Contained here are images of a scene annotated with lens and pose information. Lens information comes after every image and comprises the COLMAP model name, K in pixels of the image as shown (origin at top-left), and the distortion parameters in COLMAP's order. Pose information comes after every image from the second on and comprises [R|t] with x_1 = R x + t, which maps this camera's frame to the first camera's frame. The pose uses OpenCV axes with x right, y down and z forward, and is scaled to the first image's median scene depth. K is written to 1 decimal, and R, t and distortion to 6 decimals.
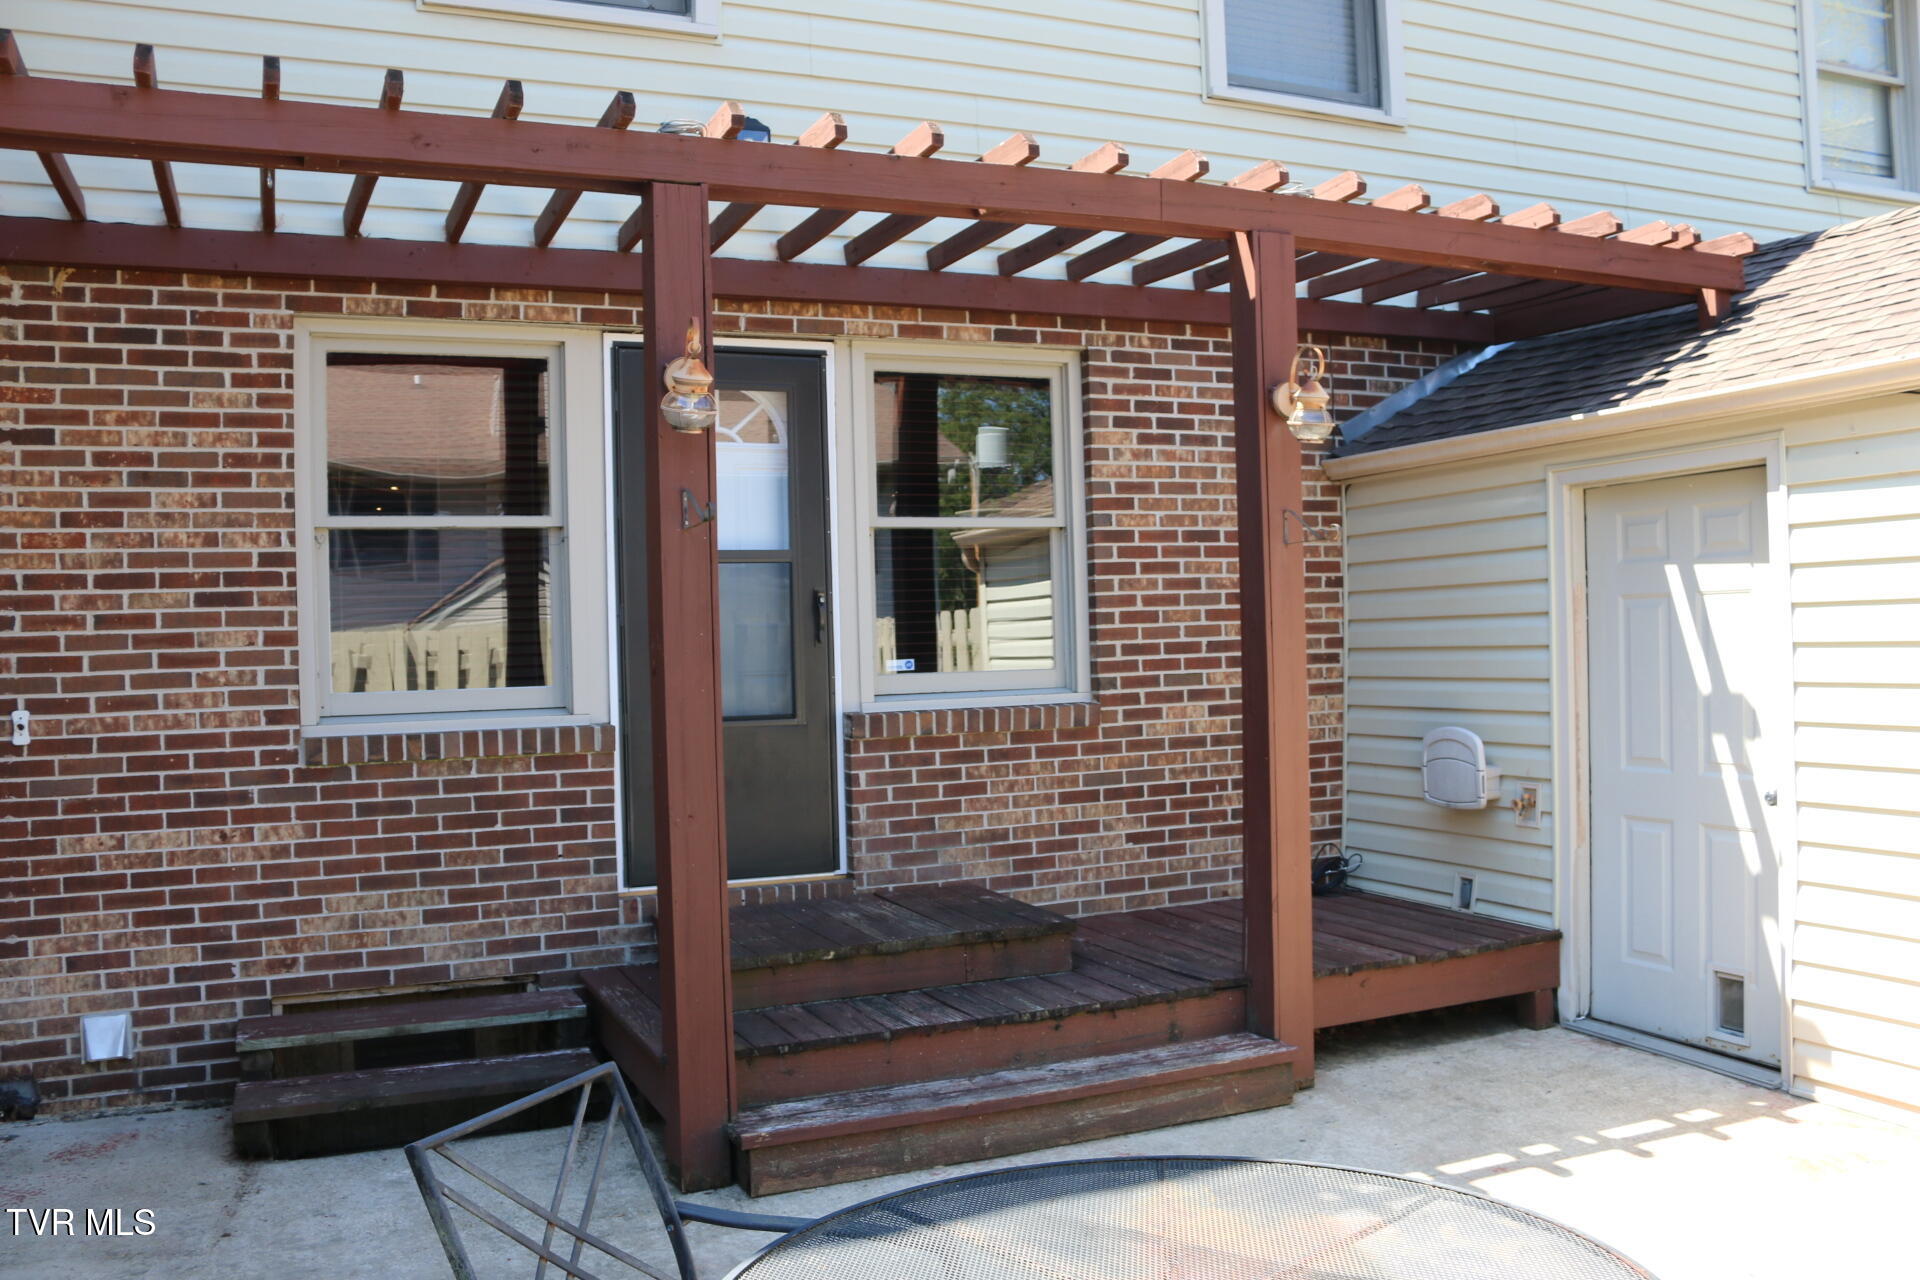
lens RADIAL K [[1600.3, 0, 963.8], [0, 1600.3, 633.5], [0, 0, 1]] dist [-0.143220, 0.126124]
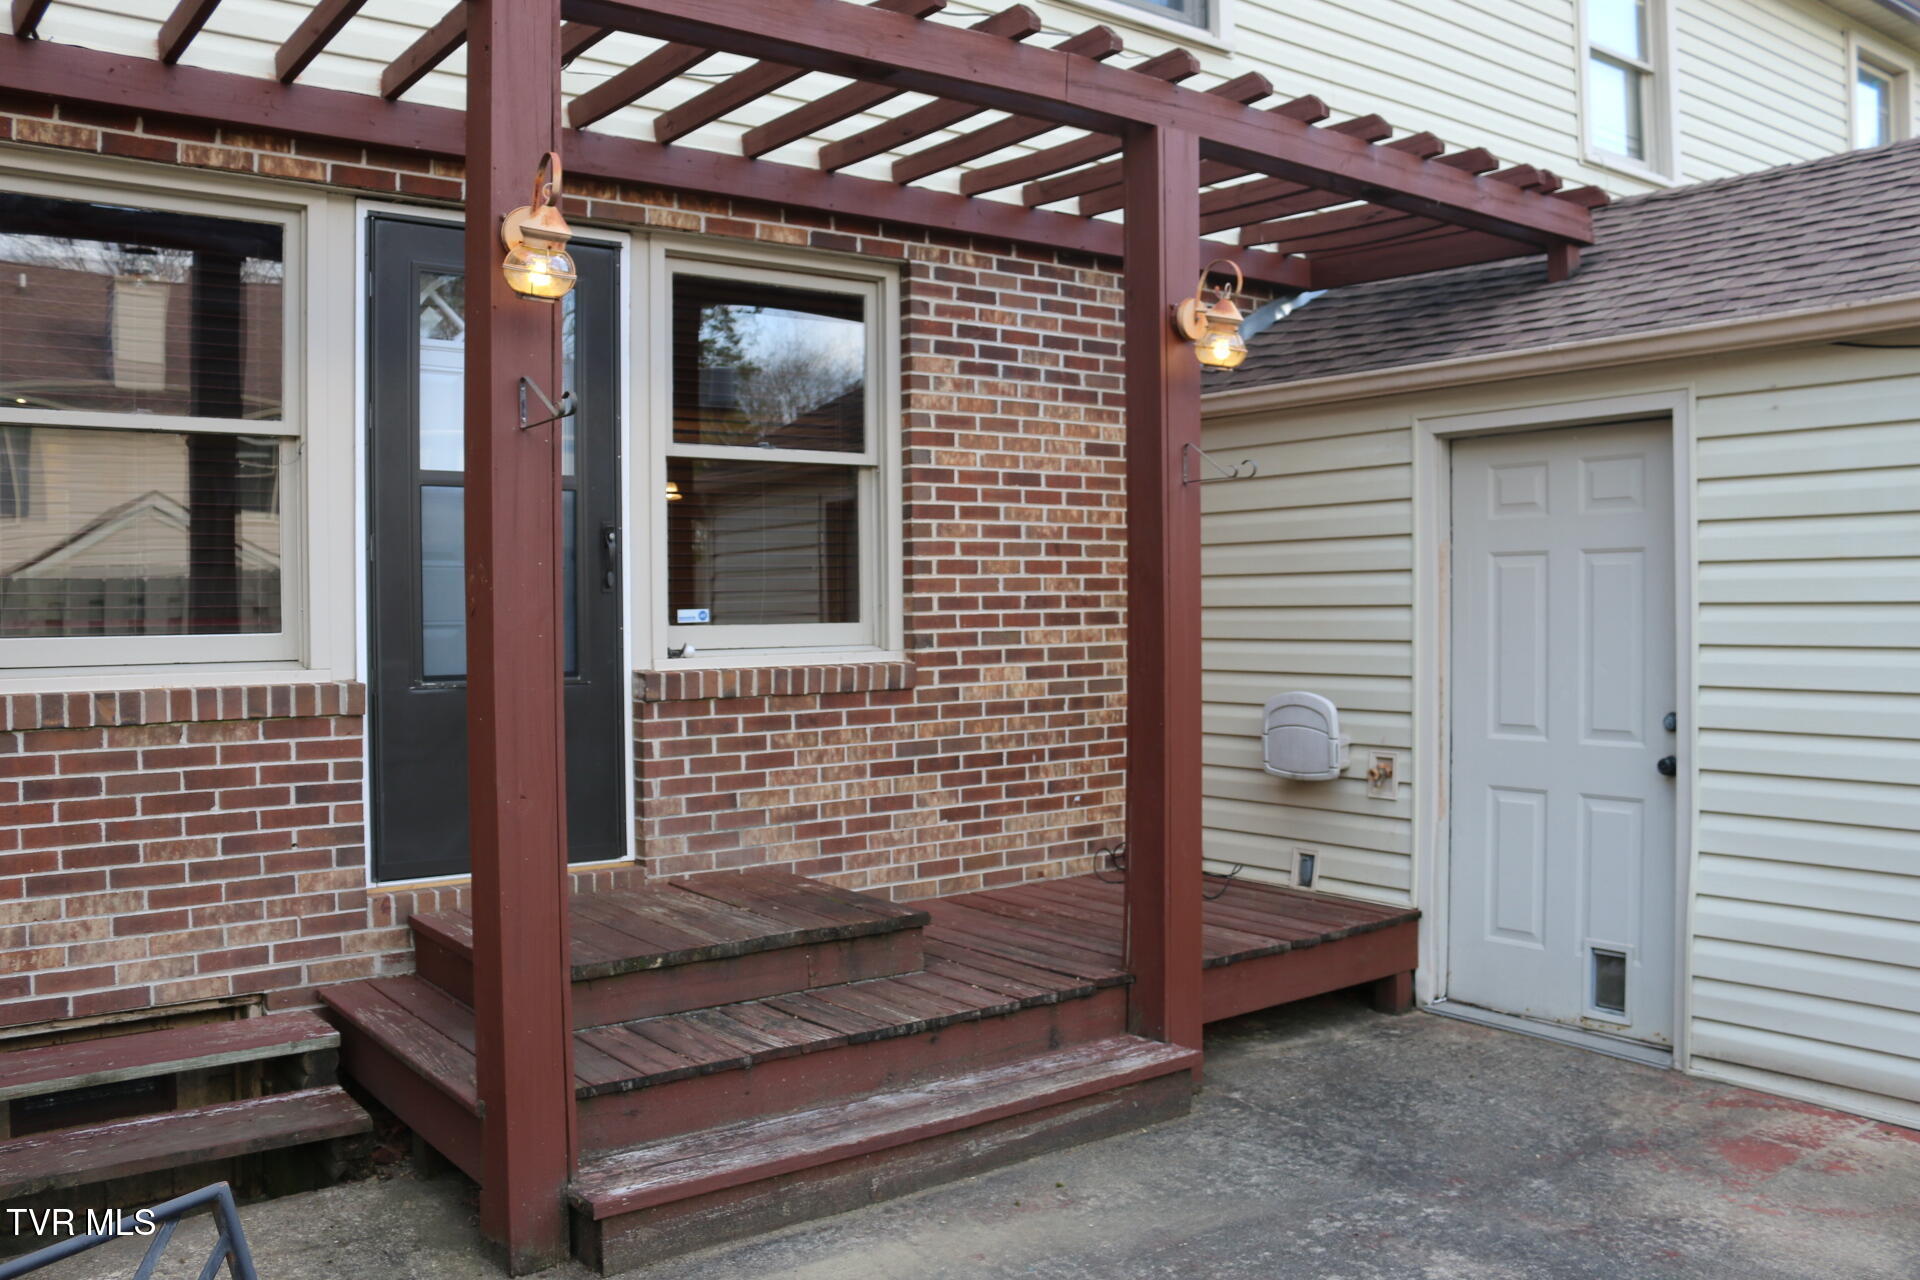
lens RADIAL K [[1600.3, 0, 964.2], [0, 1600.3, 620.9], [0, 0, 1]] dist [-0.143220, 0.126124]
pose [[0.971735, 0.015180, 0.235586, -0.109981], [-0.017800, 0.999801, 0.008999, 0.013311], [-0.235402, -0.012938, 0.971812, 0.147570]]
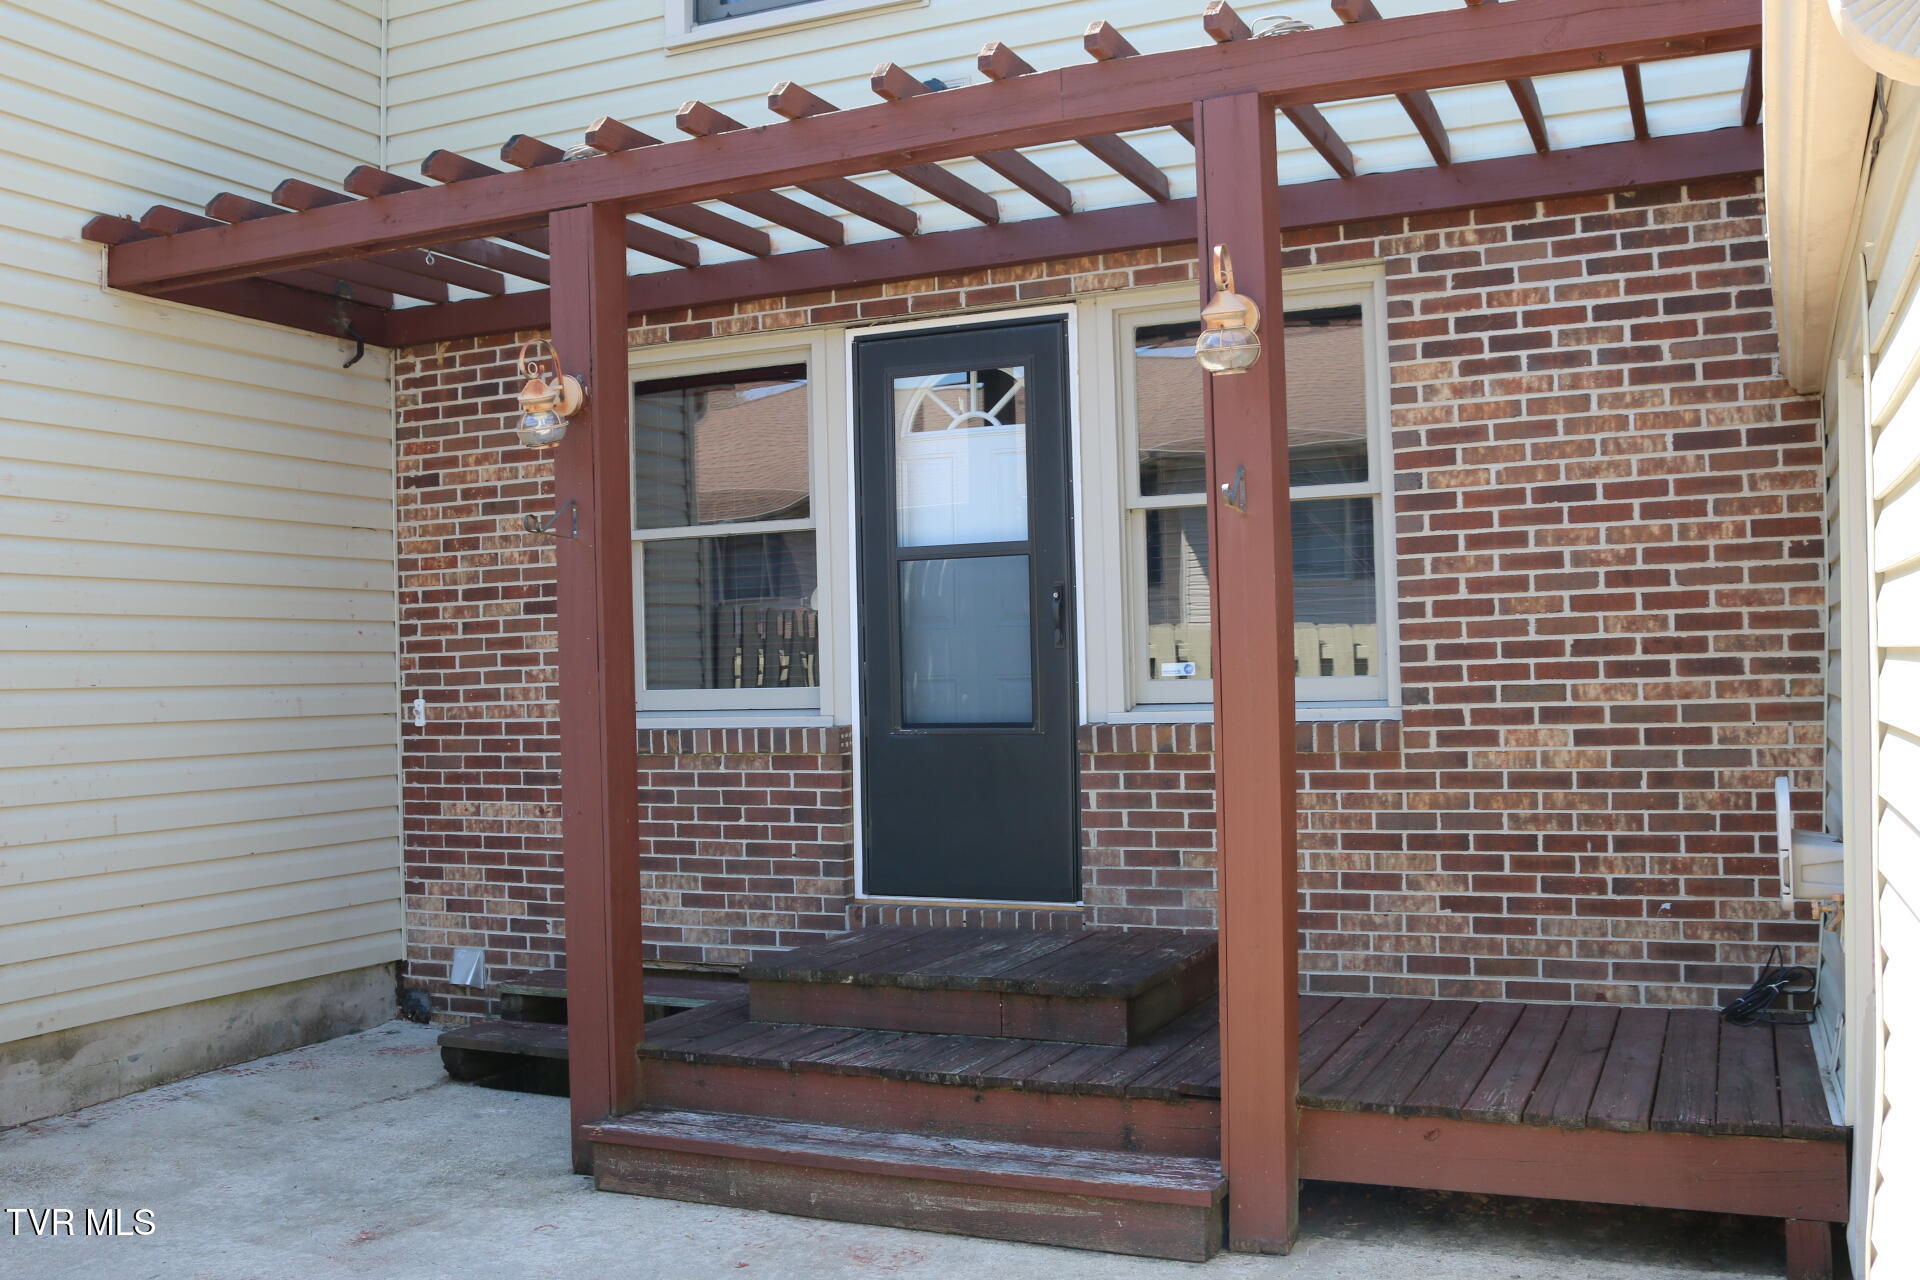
lens RADIAL K [[1832.4, 0, 954.1], [0, 1832.4, 632.8], [0, 0, 1]] dist [-0.105943, 0.000000]
pose [[0.660391, -0.003671, -0.750913, 0.670541], [0.009234, 0.999952, 0.003232, -0.004167], [0.750865, -0.009069, 0.660393, 0.297307]]
